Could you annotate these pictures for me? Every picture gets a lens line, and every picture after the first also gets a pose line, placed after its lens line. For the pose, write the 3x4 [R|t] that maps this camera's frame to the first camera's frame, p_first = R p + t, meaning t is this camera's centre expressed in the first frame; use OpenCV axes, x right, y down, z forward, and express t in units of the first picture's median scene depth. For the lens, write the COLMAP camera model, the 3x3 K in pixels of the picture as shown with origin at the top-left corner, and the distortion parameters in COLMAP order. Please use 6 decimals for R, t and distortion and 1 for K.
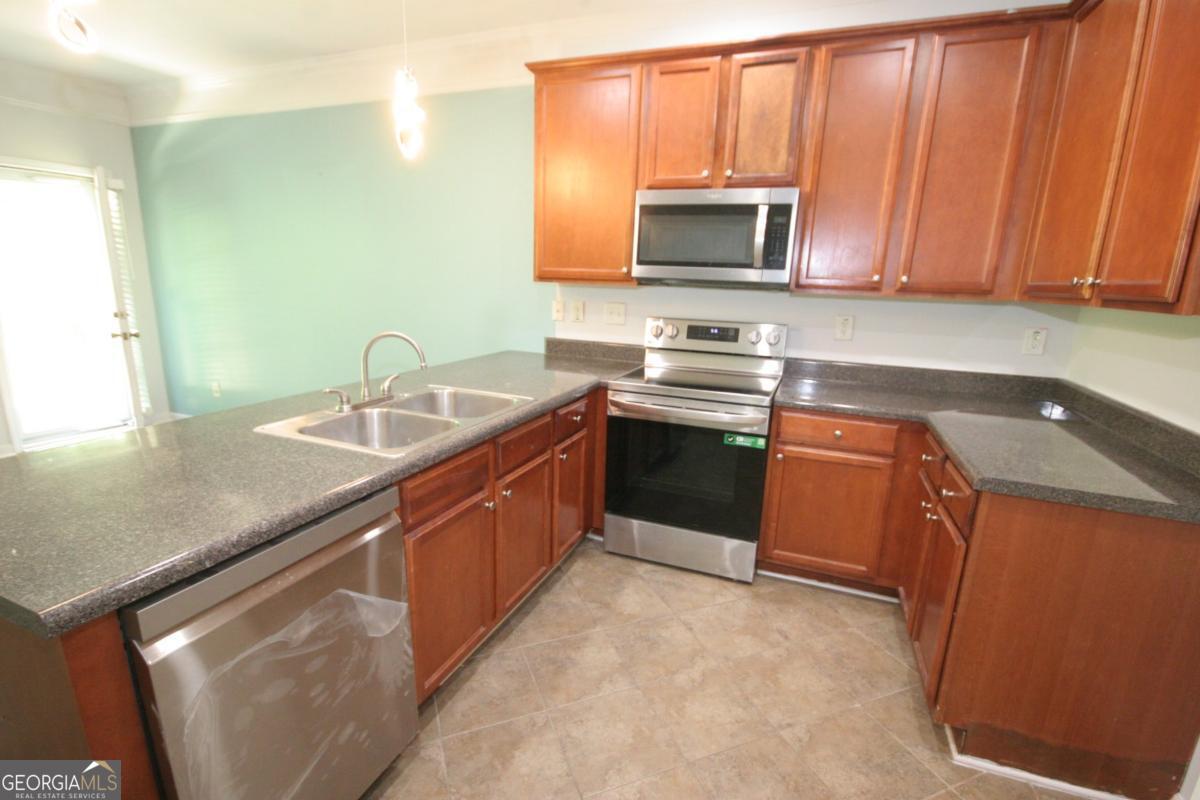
lens RADIAL K [[555.8, 0, 598.4], [0, 555.8, 407.0], [0, 0, 1]] dist [-0.002321, -0.000708]
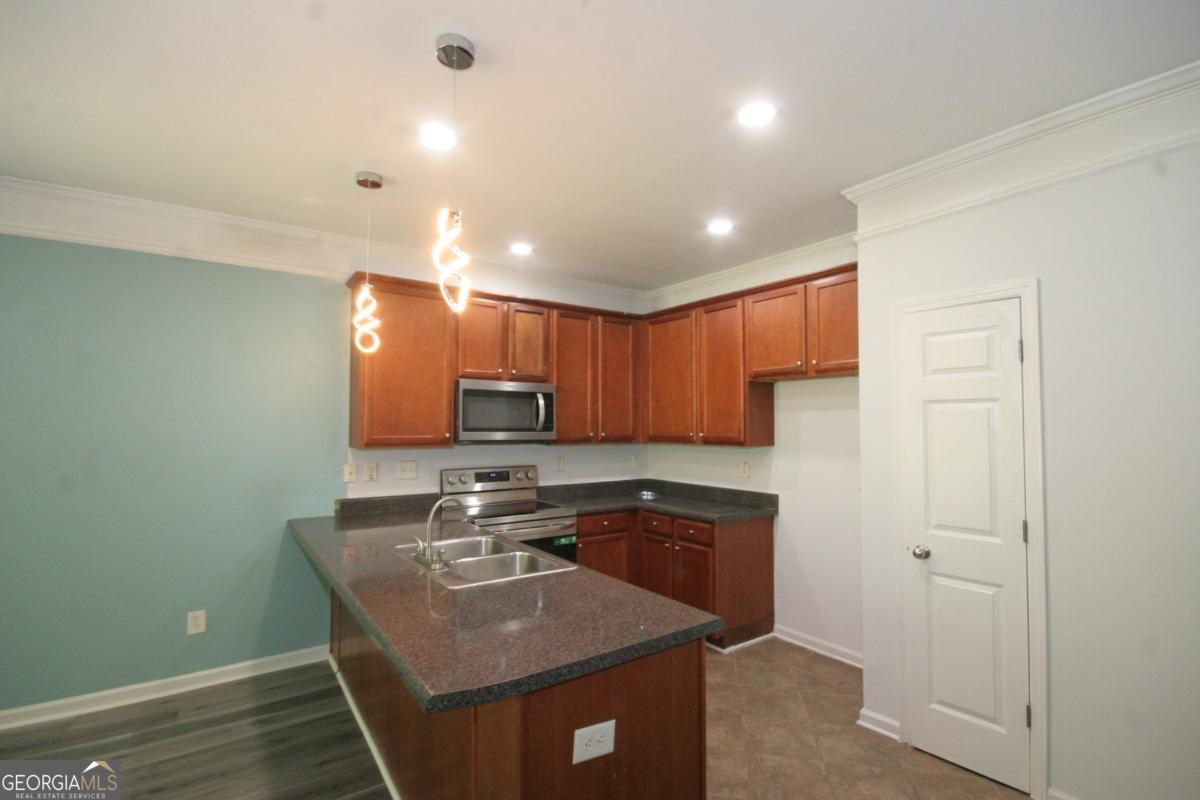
lens RADIAL K [[555.8, 0, 598.4], [0, 555.8, 407.0], [0, 0, 1]] dist [-0.002321, -0.000708]
pose [[0.539597, -0.004329, 0.841913, -0.948323], [0.209546, 0.969210, -0.129318, -0.076775], [-0.815430, 0.246199, 0.523889, 0.019779]]
